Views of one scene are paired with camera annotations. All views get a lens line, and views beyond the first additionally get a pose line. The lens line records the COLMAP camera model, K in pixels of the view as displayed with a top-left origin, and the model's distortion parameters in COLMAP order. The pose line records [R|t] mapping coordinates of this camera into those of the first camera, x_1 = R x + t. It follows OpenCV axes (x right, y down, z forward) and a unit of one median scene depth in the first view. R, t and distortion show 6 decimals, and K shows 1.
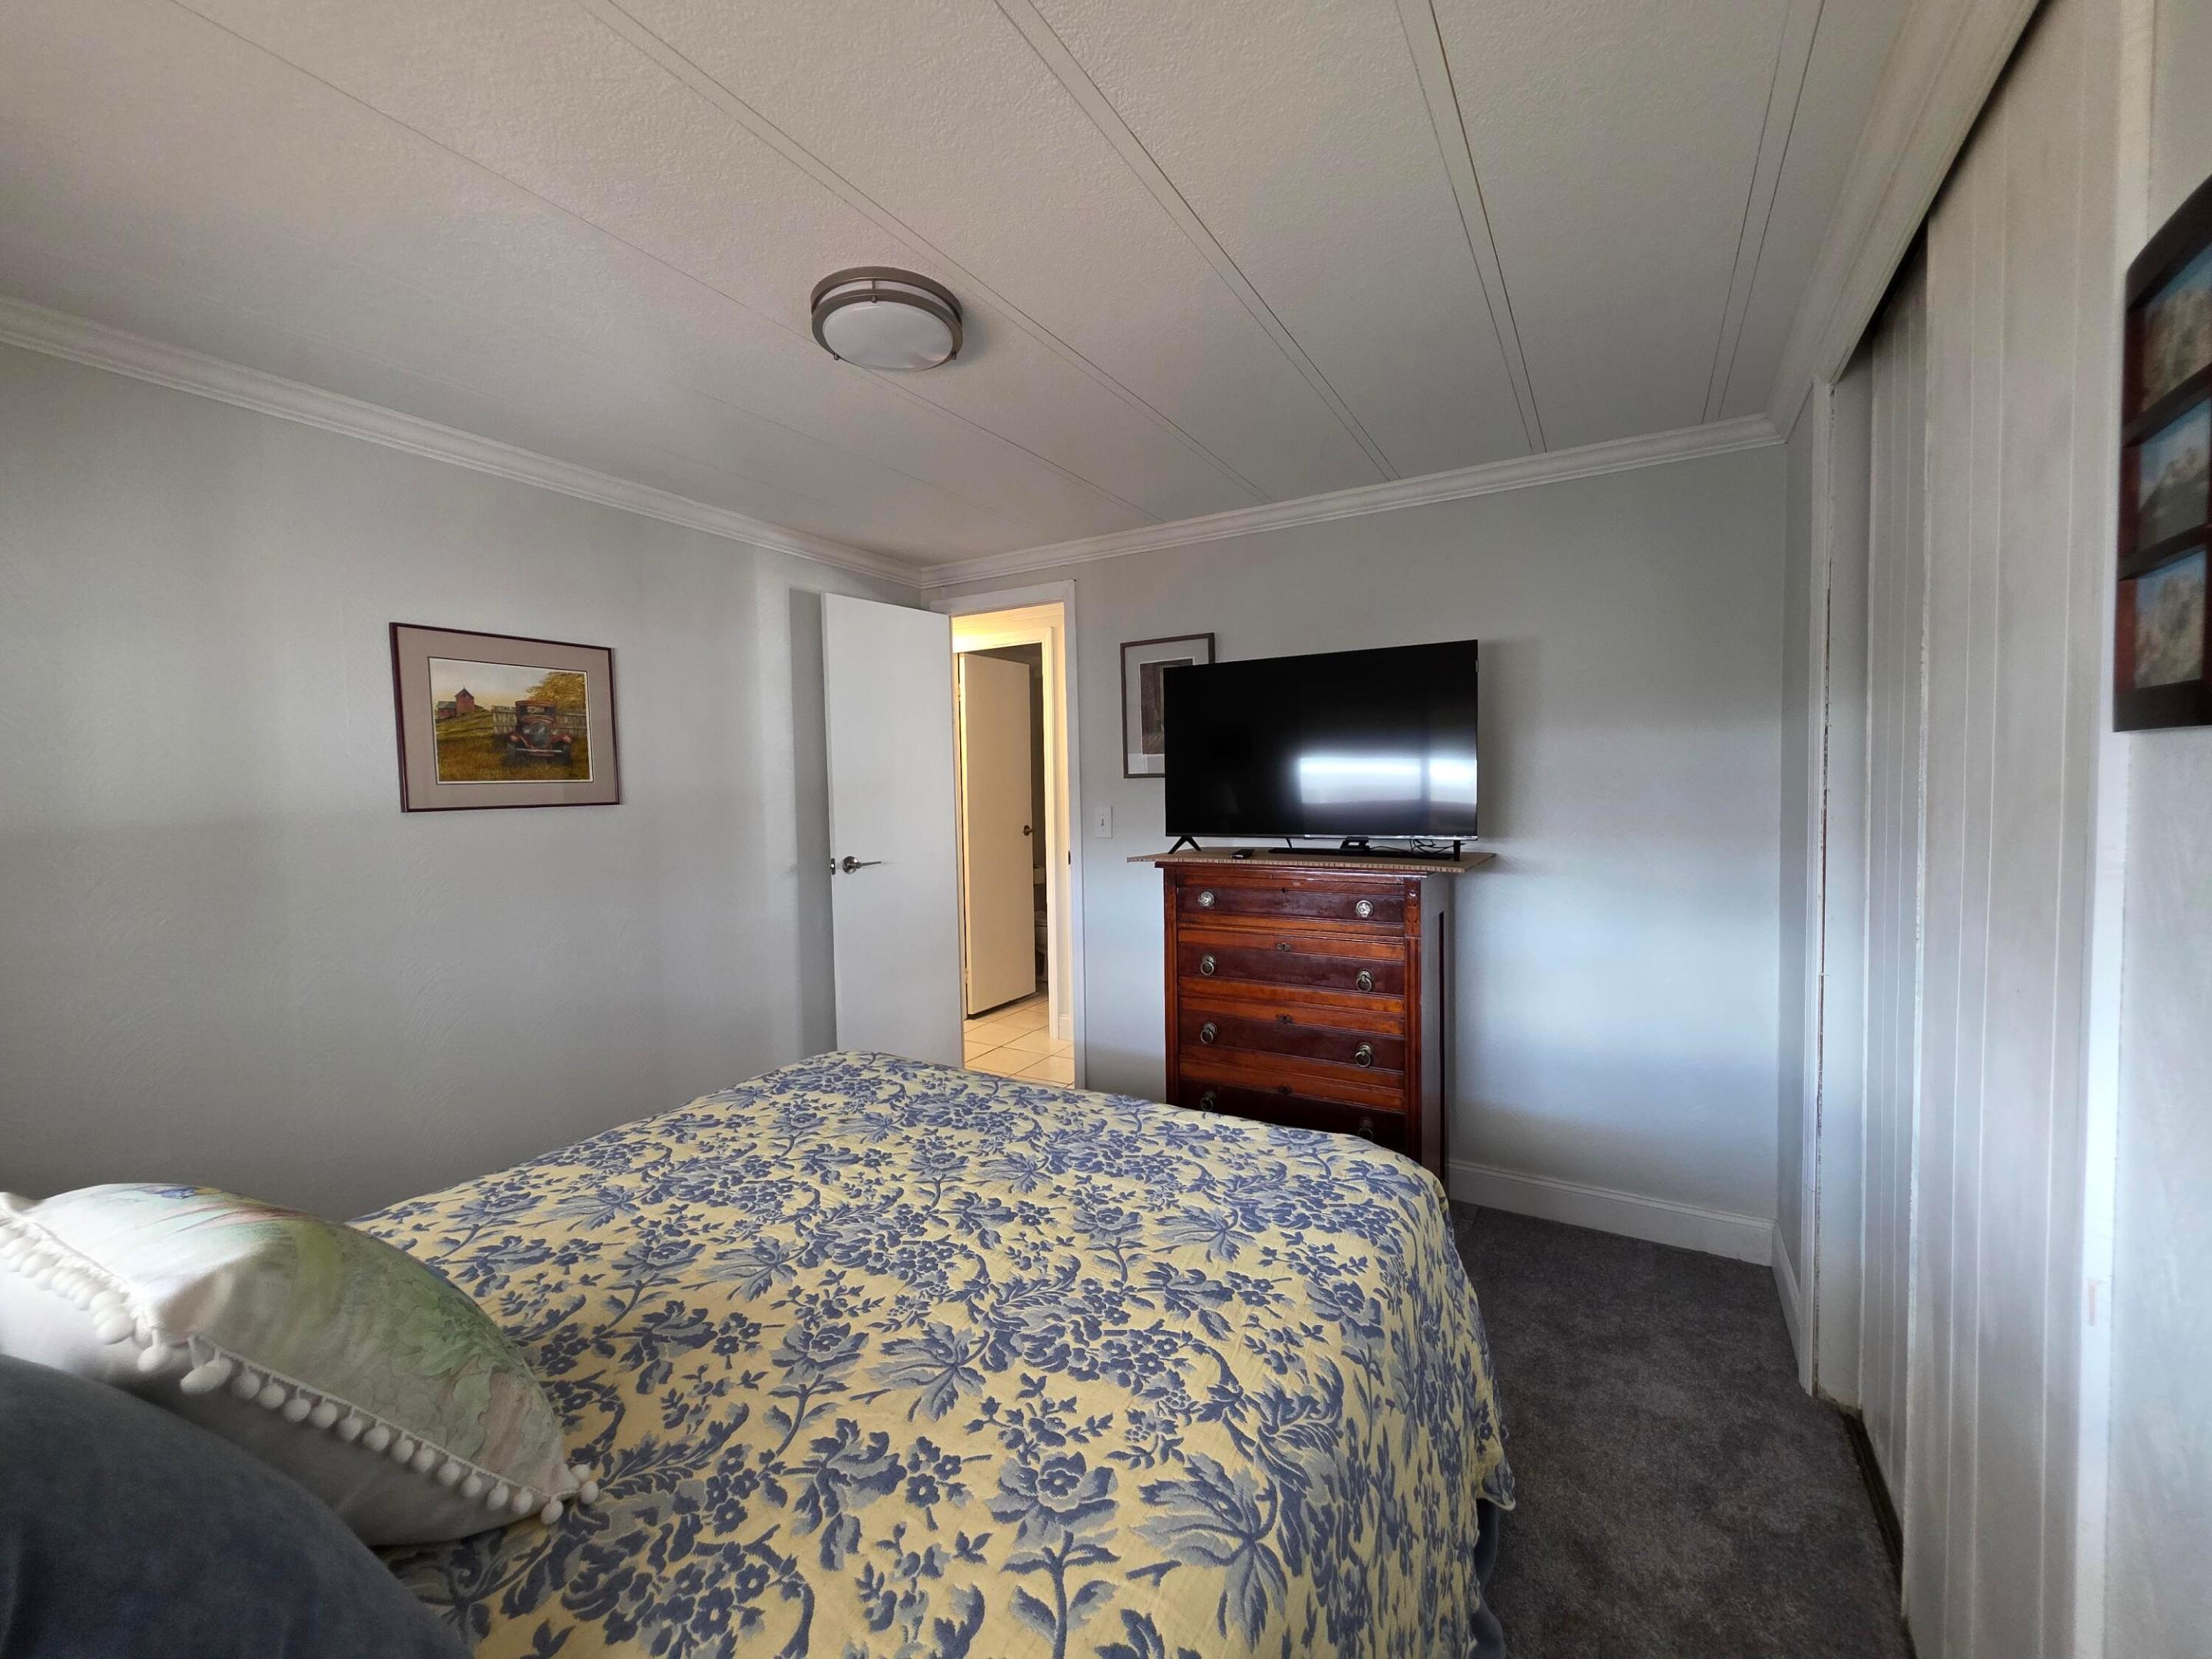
lens RADIAL K [[884.1, 0, 1115.1], [0, 884.1, 825.4], [0, 0, 1]] dist [-0.001368, 0.000067]
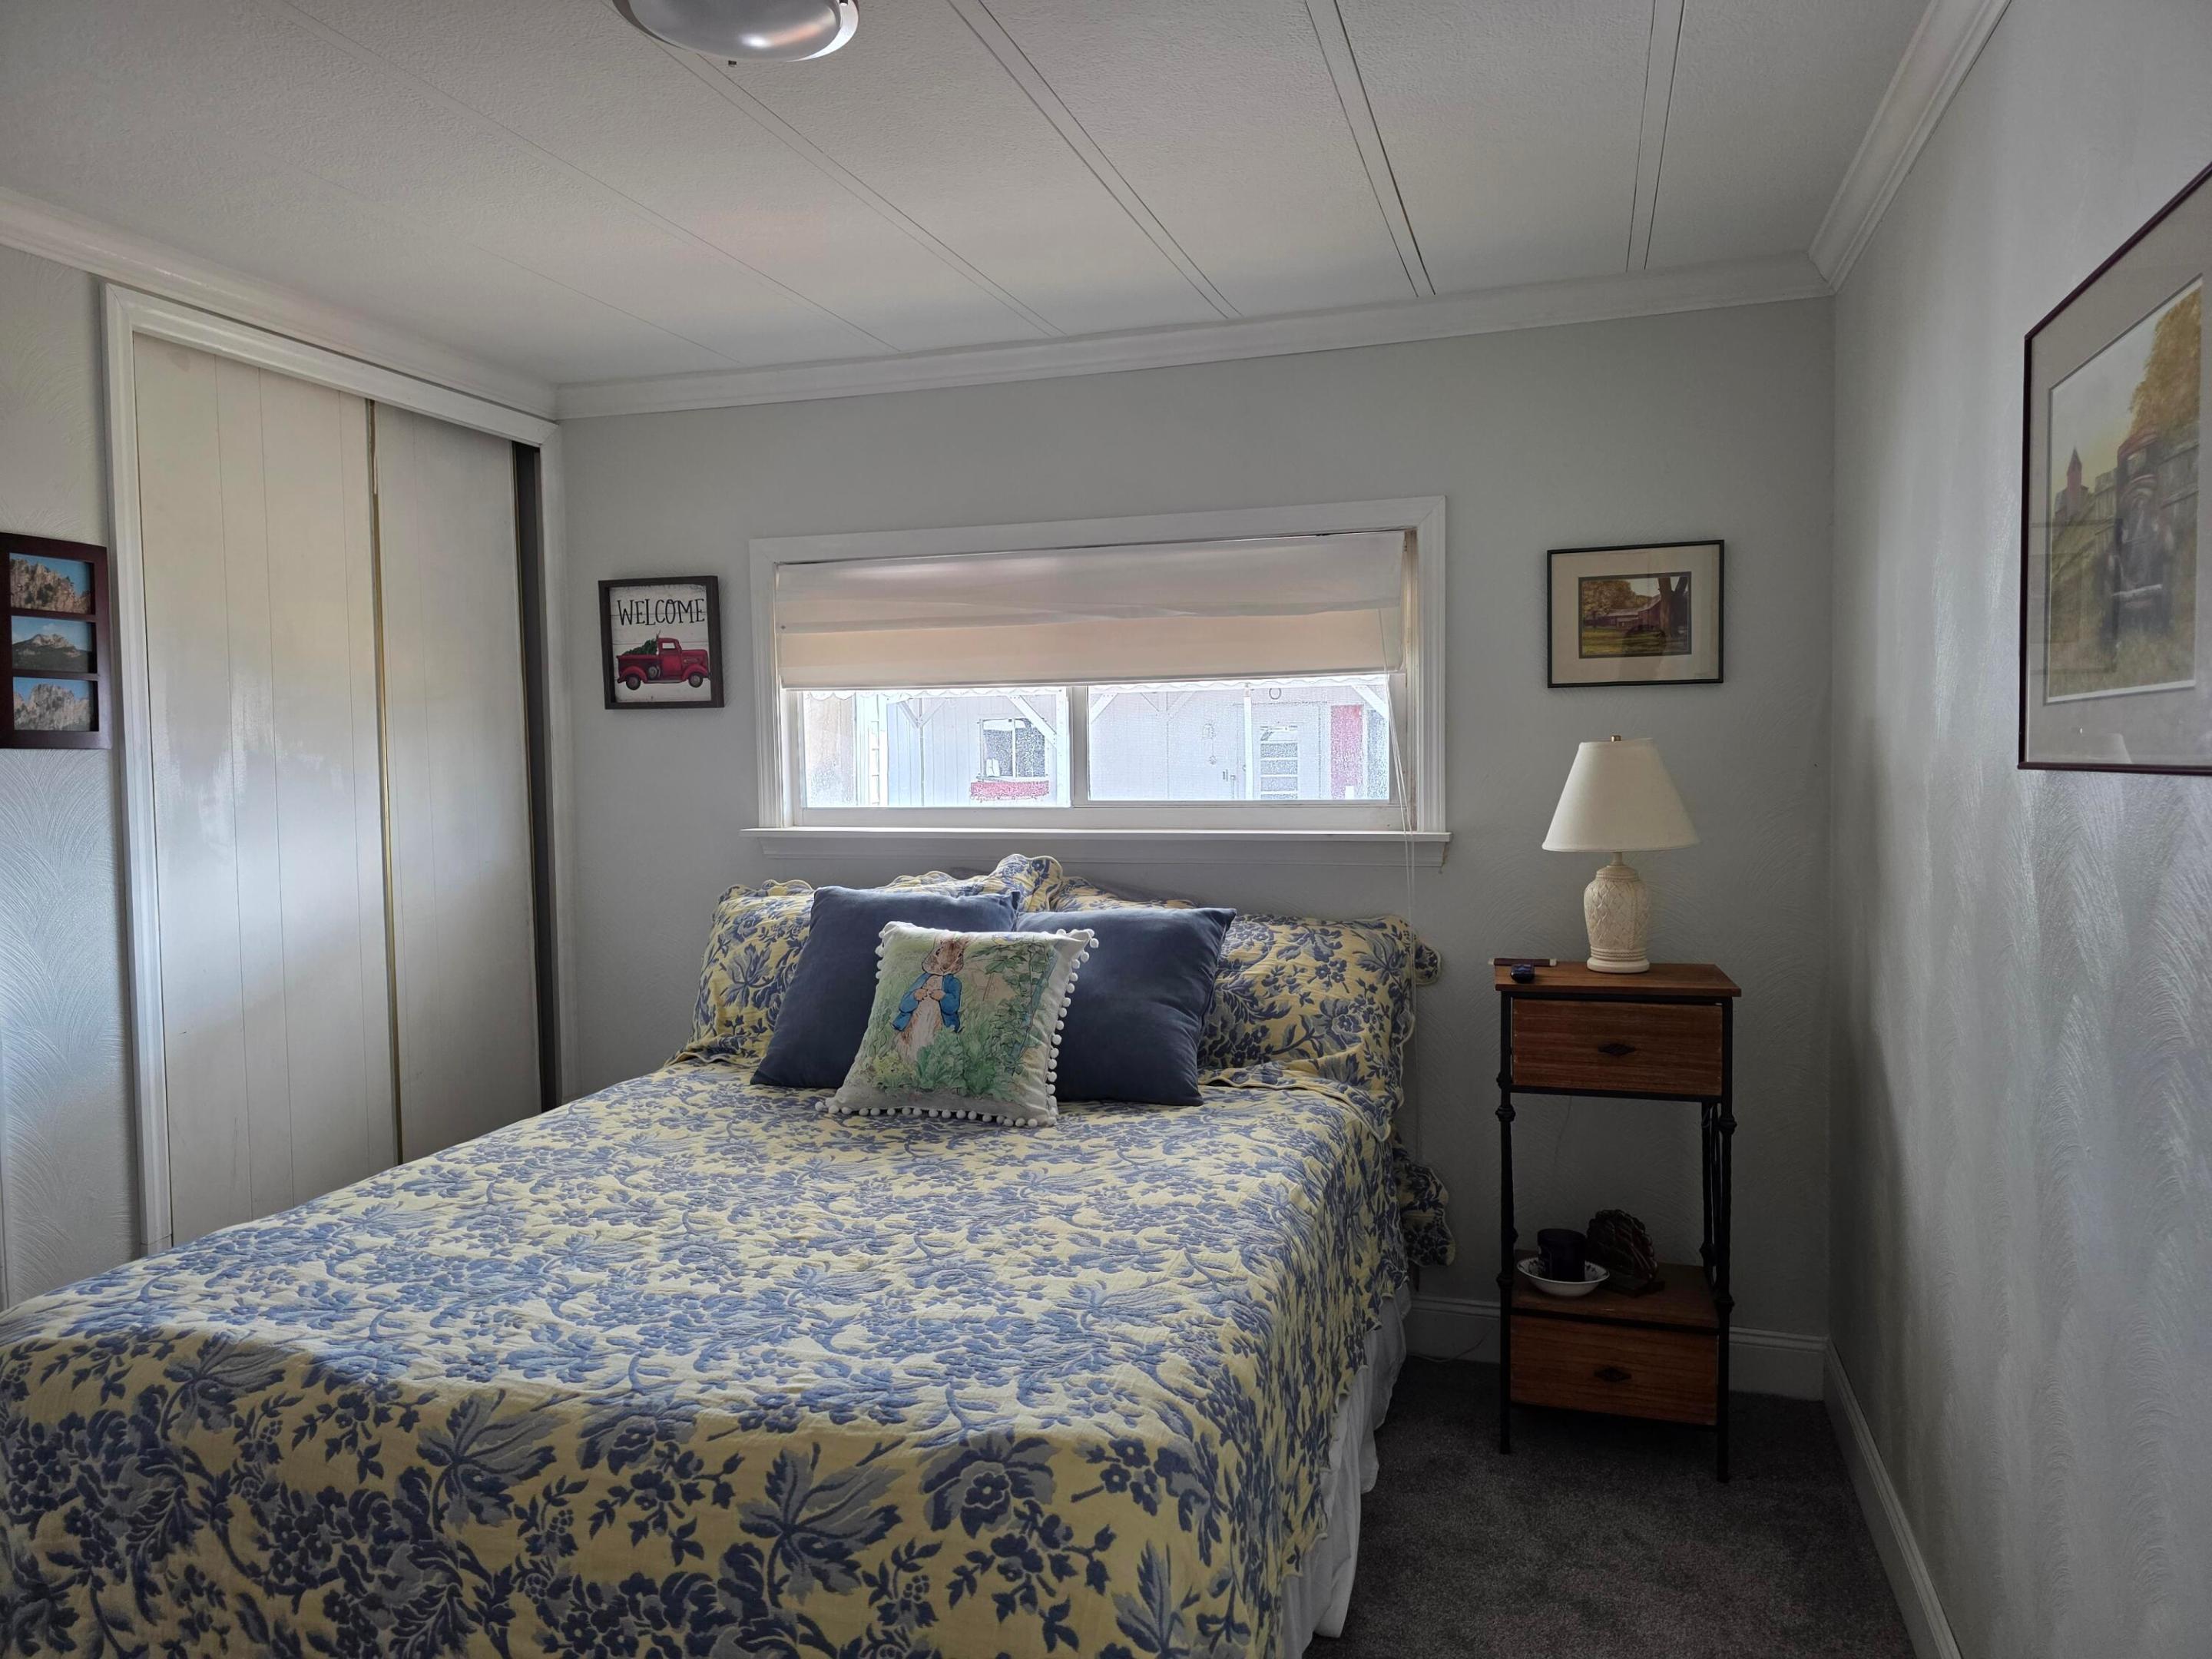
lens RADIAL K [[1485.2, 0, 1093.5], [0, 1485.2, 823.2], [0, 0, 1]] dist [0.052499, -0.052554]
pose [[-0.976681, 0.043622, -0.210218, -0.290246], [0.022997, 0.994764, 0.099576, -0.107194], [0.213461, 0.092420, -0.972570, 2.397391]]
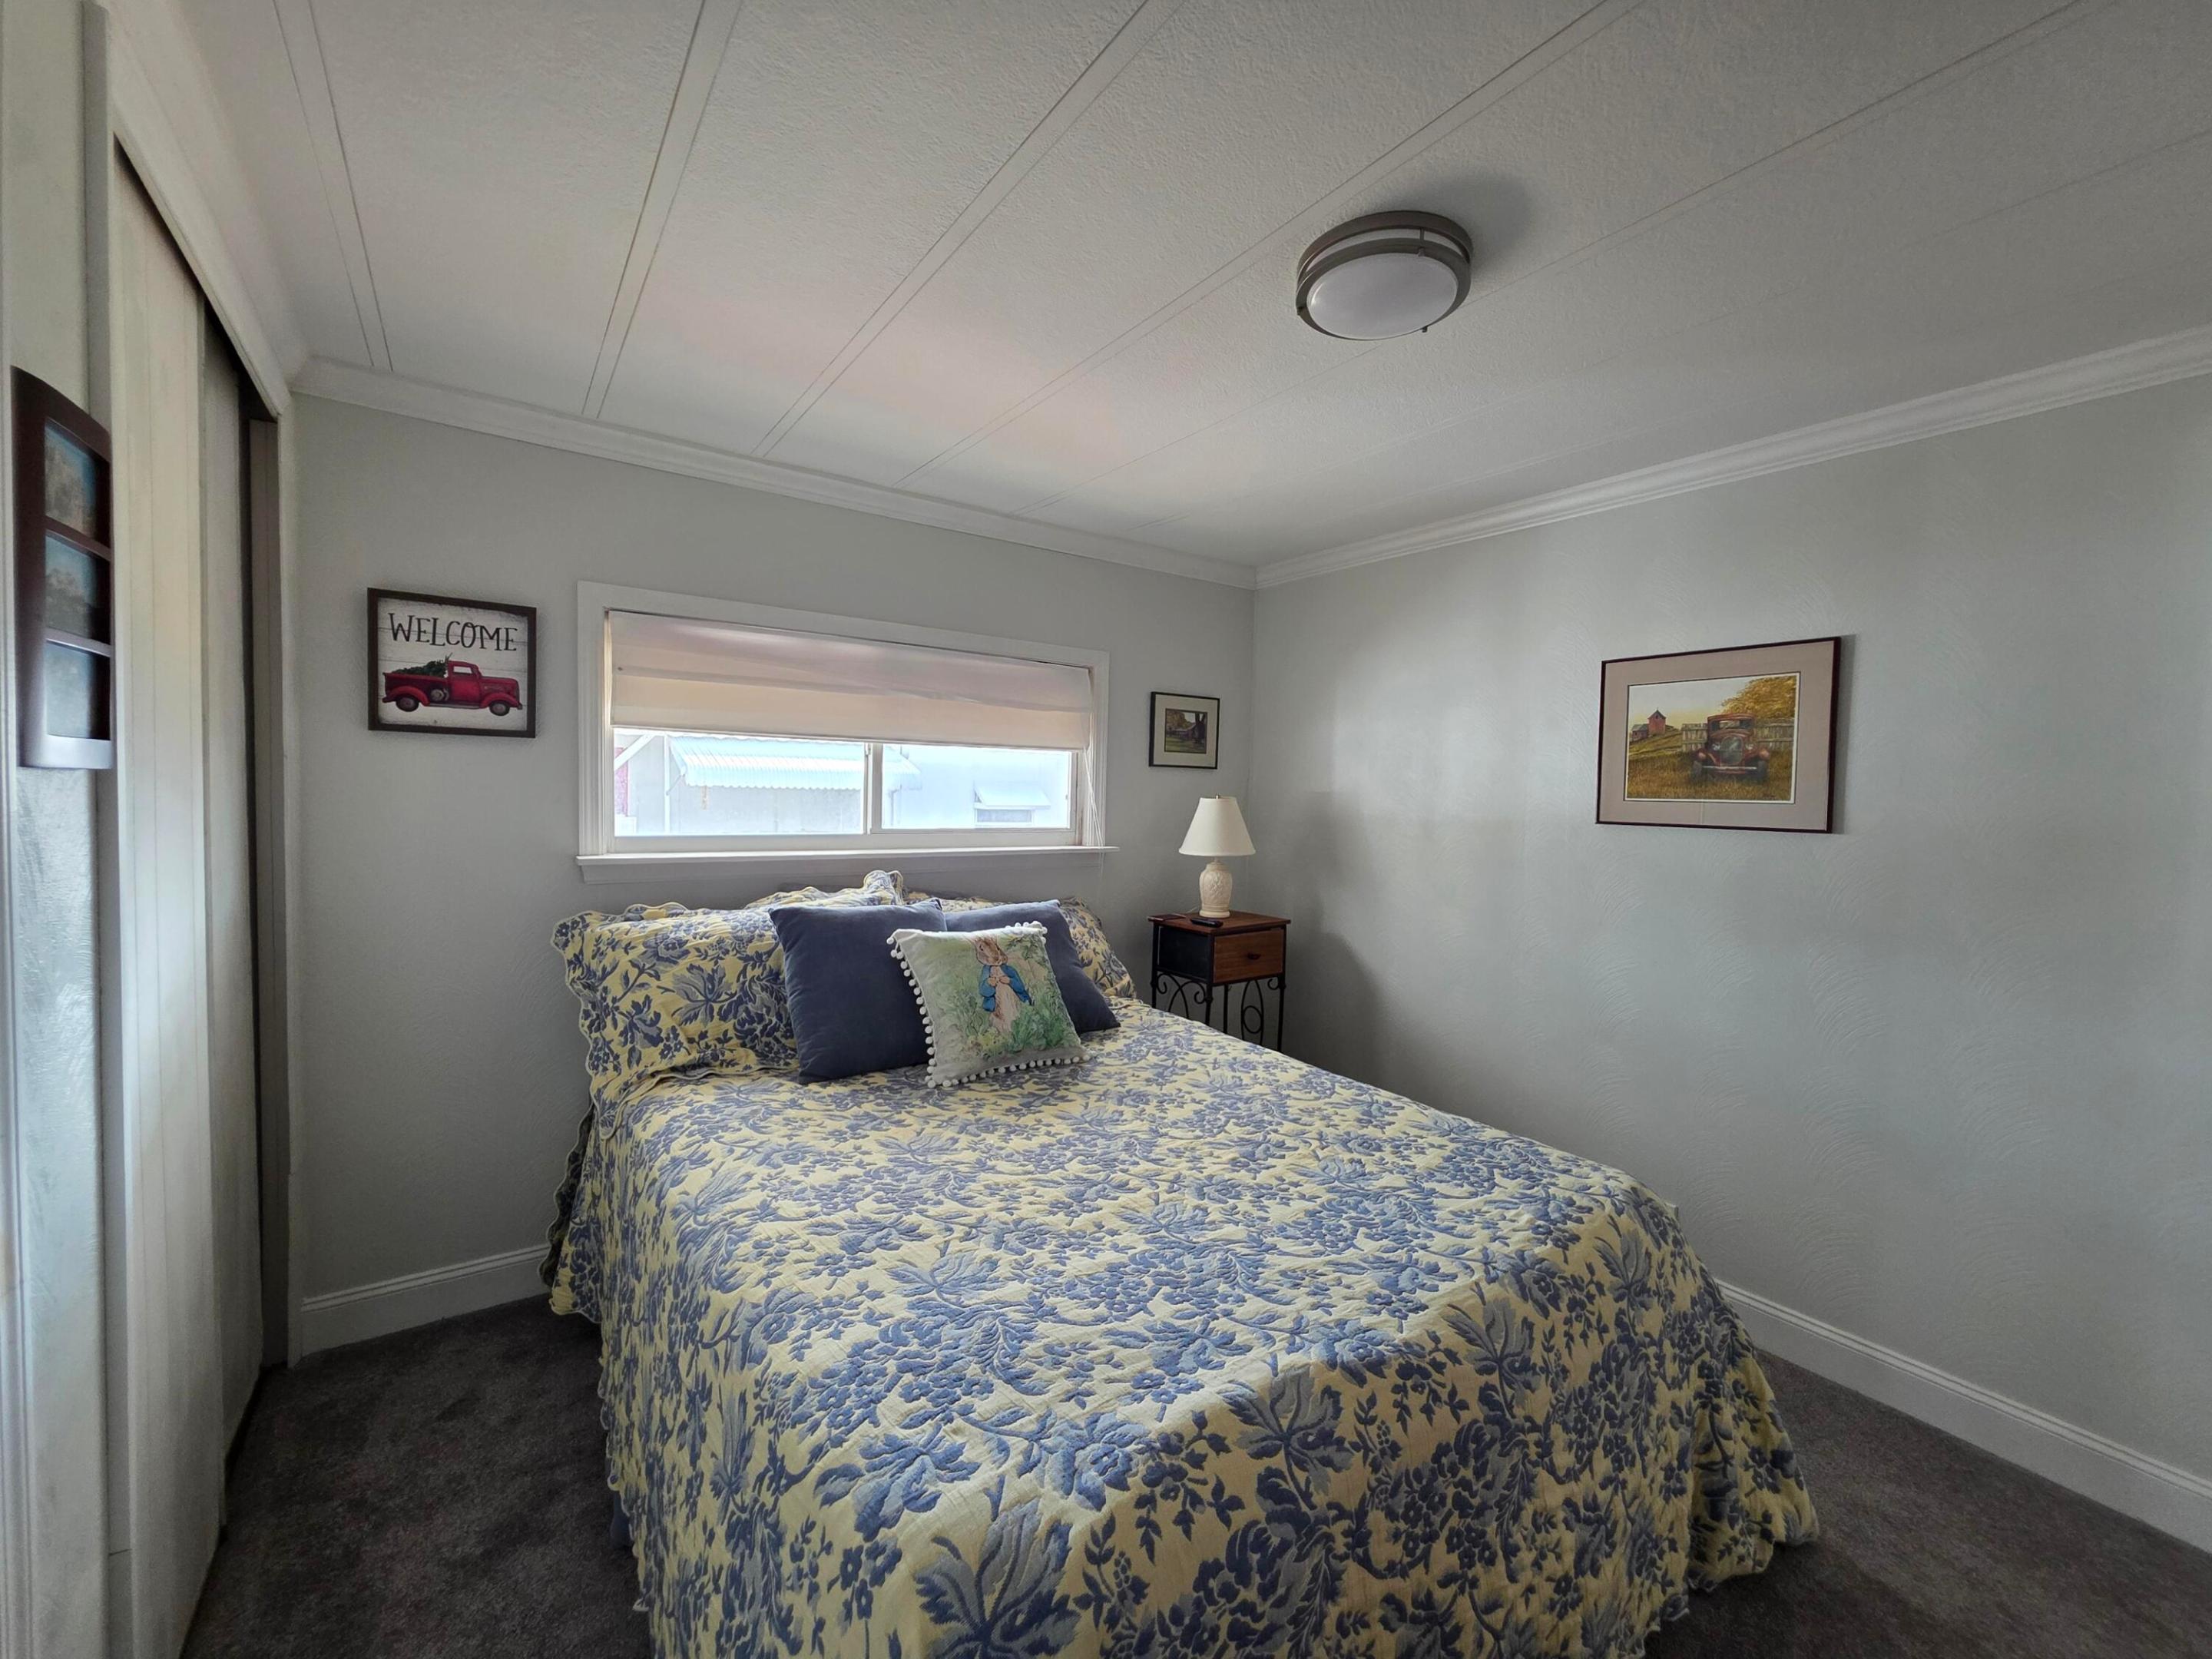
lens RADIAL K [[887.6, 0, 1106.0], [0, 887.6, 829.5], [0, 0, 1]] dist [-0.000240, -0.000012]
pose [[-0.418171, 0.051929, -0.906883, 0.767503], [-0.060779, 0.994528, 0.084973, -0.099006], [0.906333, 0.090653, -0.412727, 1.321073]]
